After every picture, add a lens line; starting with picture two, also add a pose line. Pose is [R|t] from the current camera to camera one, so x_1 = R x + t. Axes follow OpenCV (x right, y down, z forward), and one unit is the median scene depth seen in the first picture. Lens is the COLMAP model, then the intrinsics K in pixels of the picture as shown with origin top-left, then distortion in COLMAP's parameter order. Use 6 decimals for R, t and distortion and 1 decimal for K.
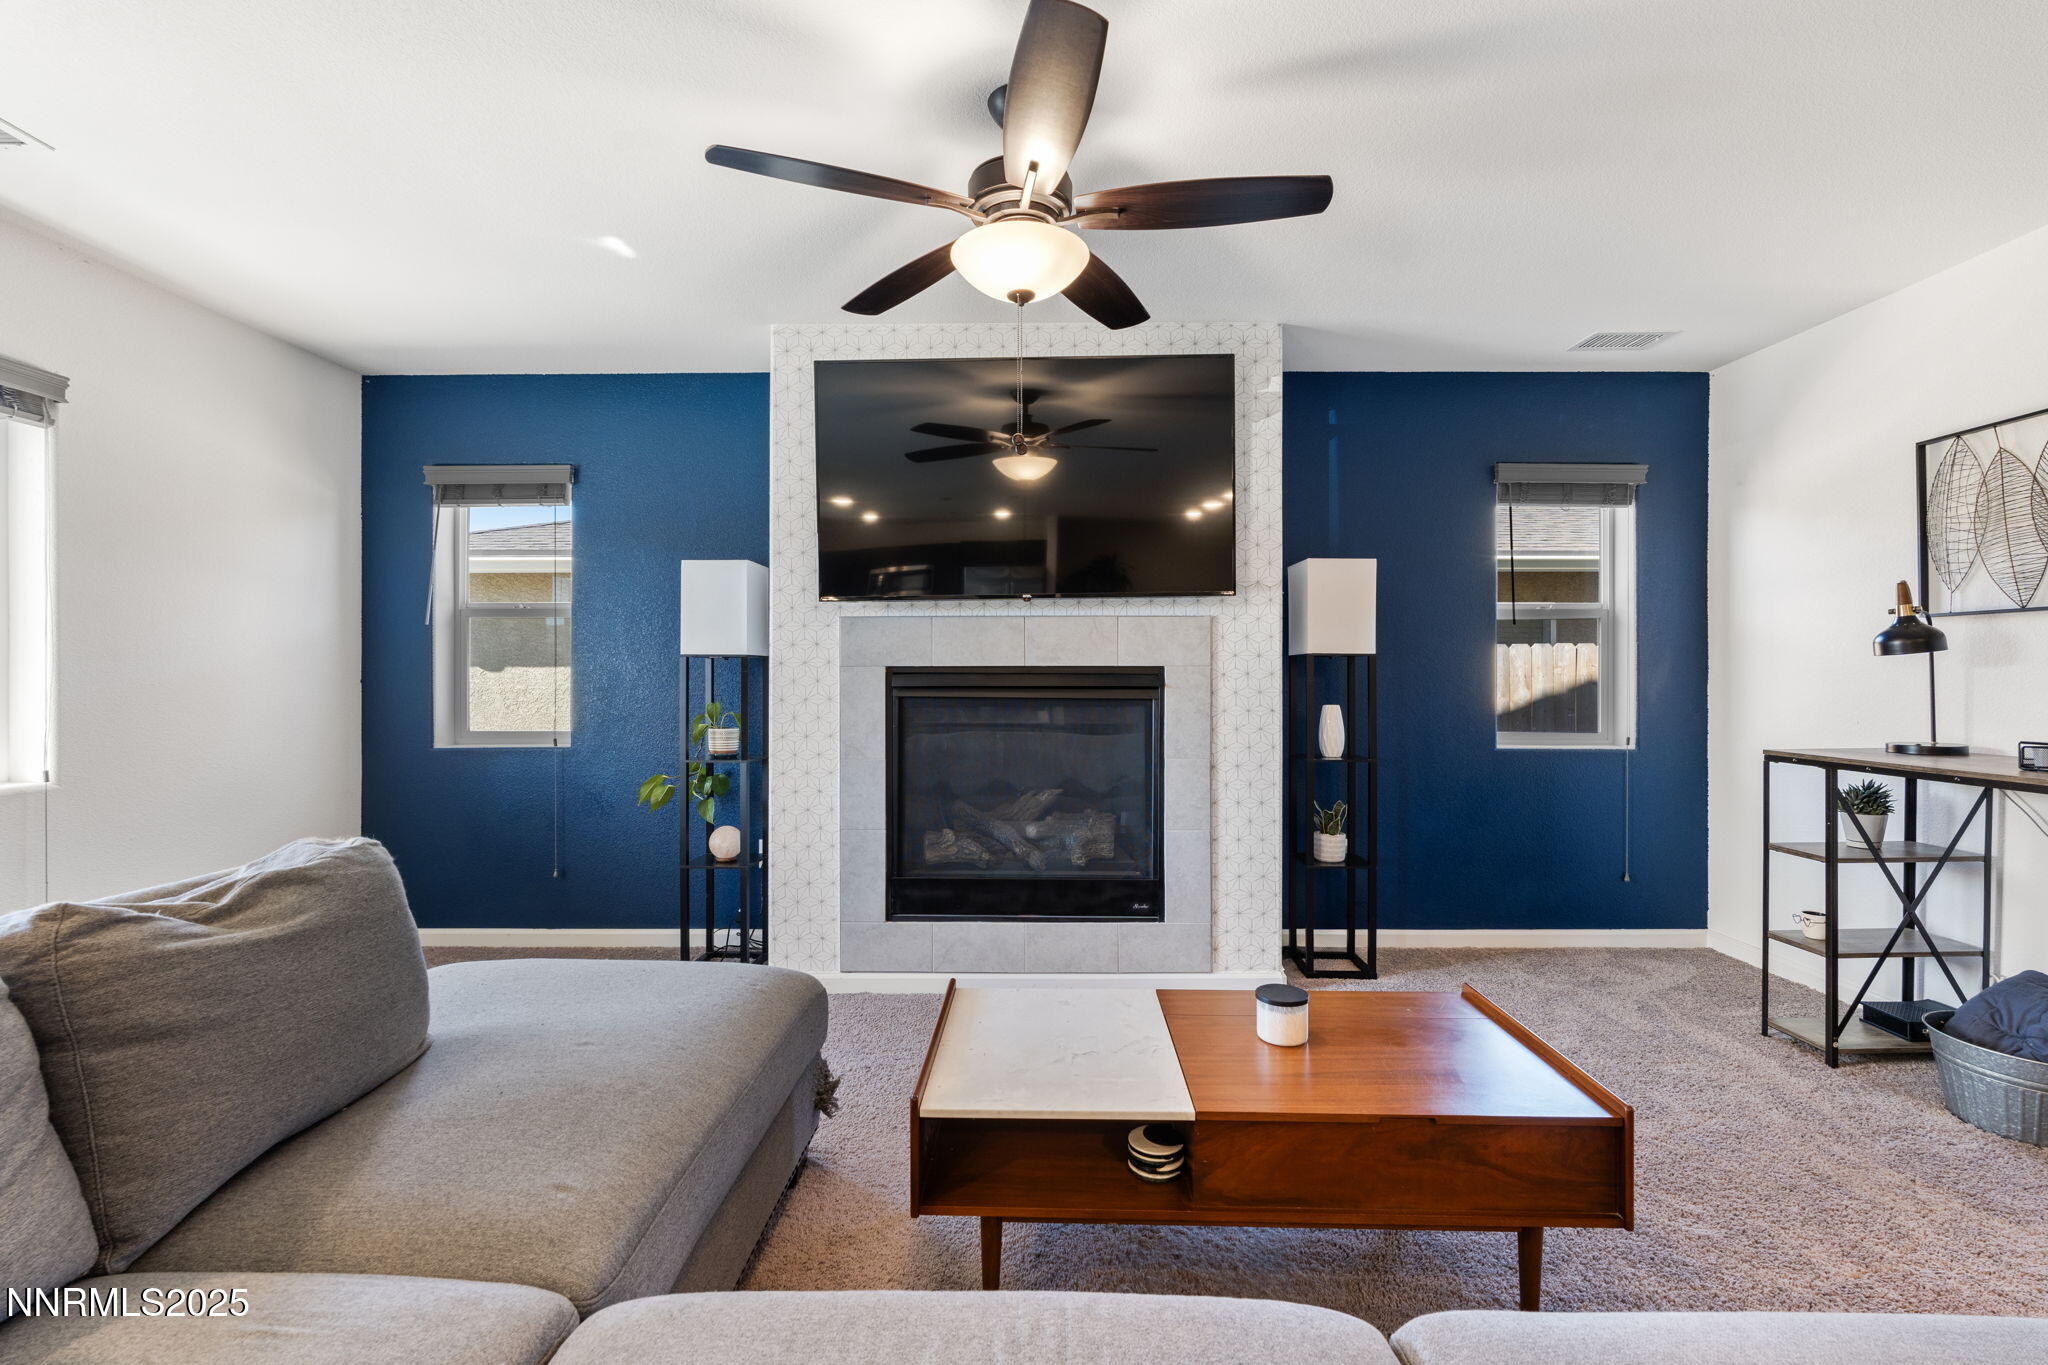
lens RADIAL K [[902.3, 0, 1020.5], [0, 902.3, 674.0], [0, 0, 1]] dist [0.000397, -0.003192]
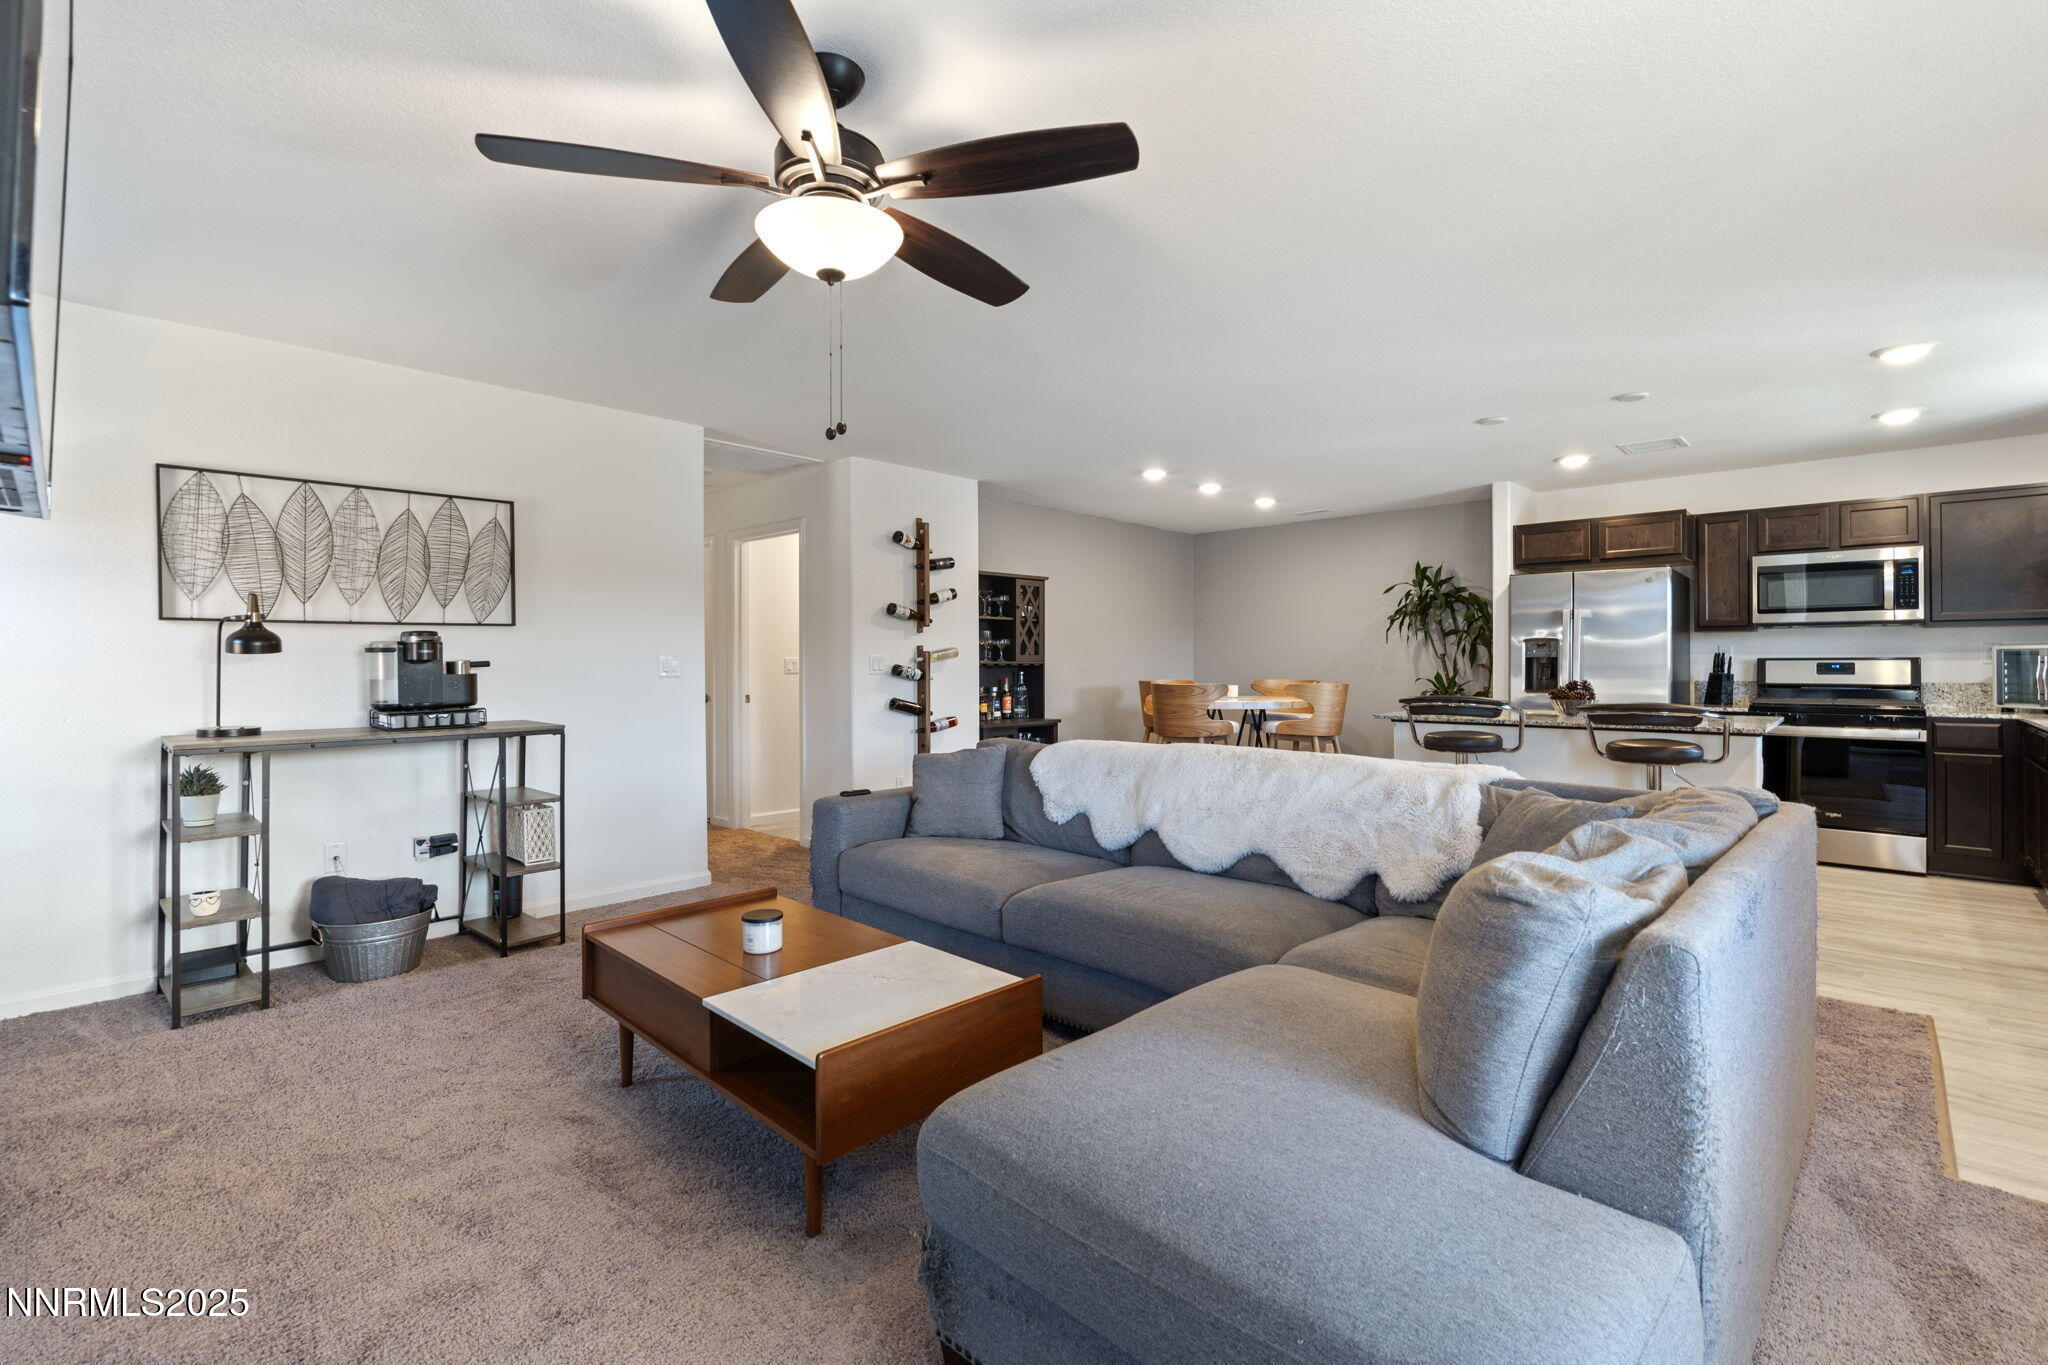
lens RADIAL K [[902.3, 0, 1023.3], [0, 902.3, 675.8], [0, 0, 1]] dist [0.000397, -0.003192]
pose [[-0.725866, -0.006626, 0.687805, -0.492617], [0.006320, 0.999847, 0.016303, -0.003738], [-0.687807, 0.016180, -0.725713, 0.947241]]
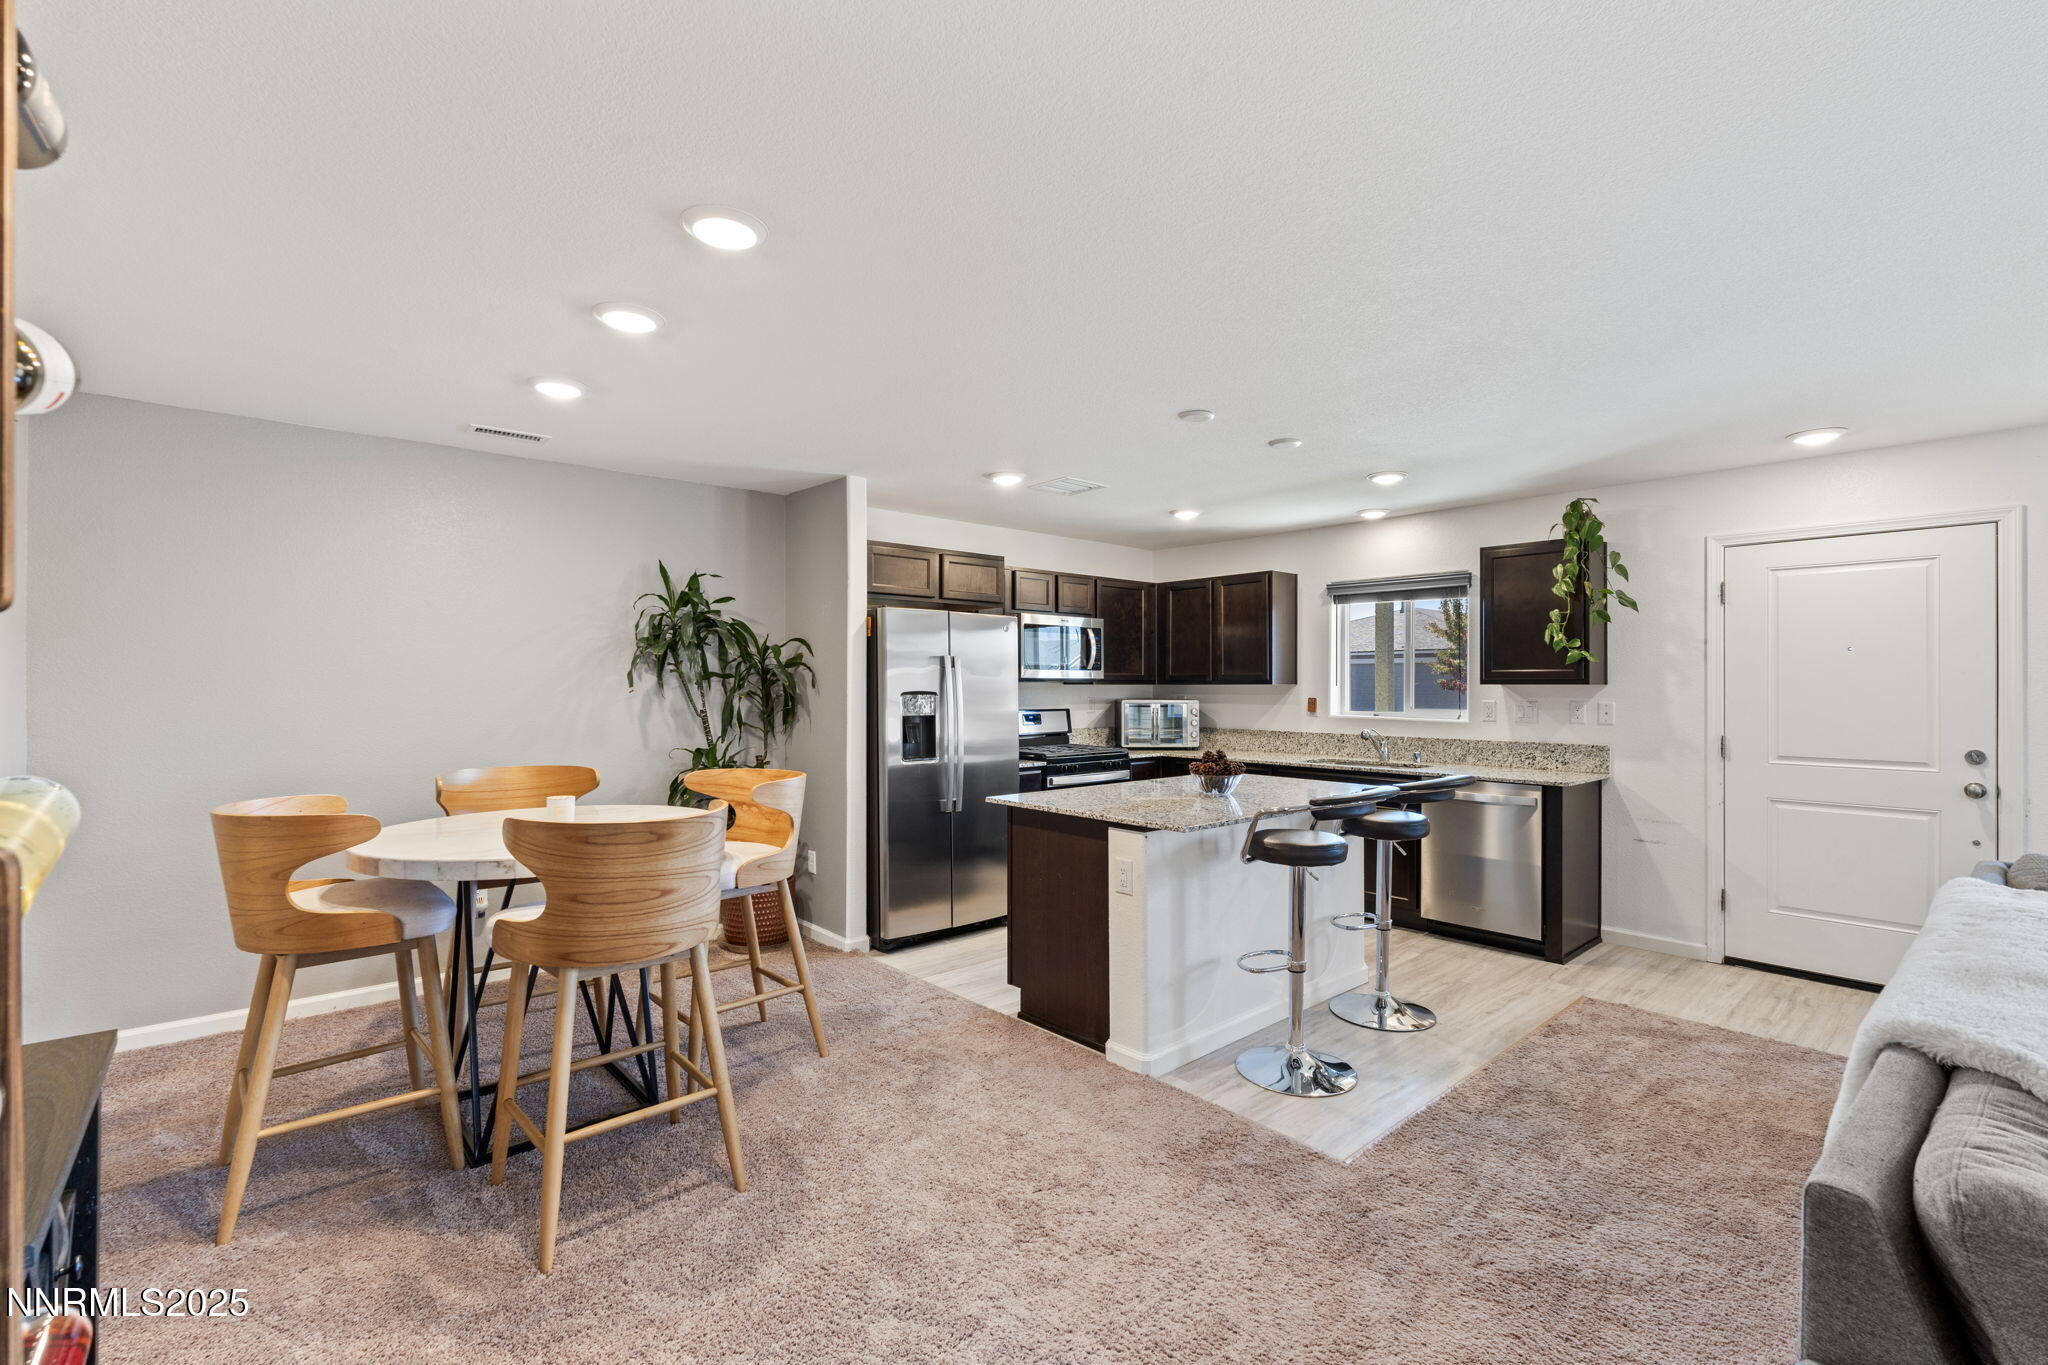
lens RADIAL K [[902.3, 0, 1020.0], [0, 902.3, 681.1], [0, 0, 1]] dist [0.000397, -0.003192]
pose [[-0.747300, -0.001728, -0.664485, 0.831043], [-0.002572, 0.999997, 0.000292, -0.060544], [0.664482, 0.001927, -0.747302, 0.071406]]
